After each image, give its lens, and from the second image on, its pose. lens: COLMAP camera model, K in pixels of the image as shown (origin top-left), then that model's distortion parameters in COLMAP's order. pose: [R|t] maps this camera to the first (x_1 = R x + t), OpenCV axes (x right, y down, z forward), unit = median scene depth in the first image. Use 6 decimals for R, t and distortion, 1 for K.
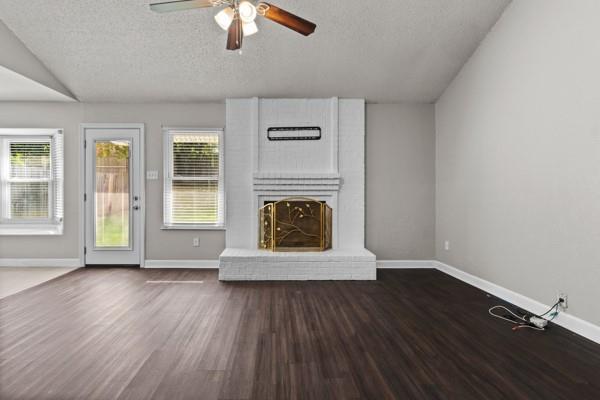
lens RADIAL K [[308.4, 0, 283.4], [0, 308.4, 189.2], [0, 0, 1]] dist [0.027811, -0.000566]
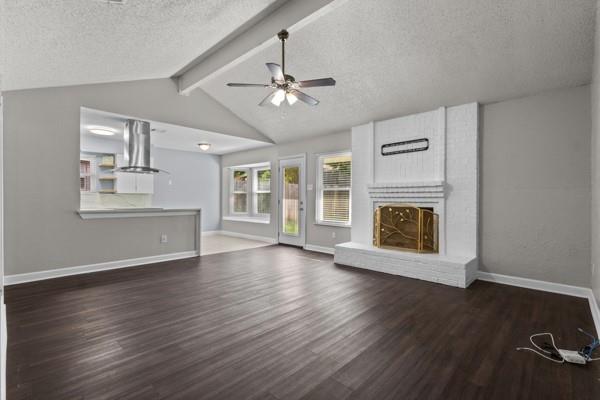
lens RADIAL K [[280.3, 0, 299.8], [0, 280.3, 199.0], [0, 0, 1]] dist [0.012737, -0.000505]
pose [[0.739616, 0.001472, -0.673027, 0.449222], [0.001601, 0.999991, 0.003947, 0.004726], [0.673027, -0.003997, 0.739607, -0.019341]]
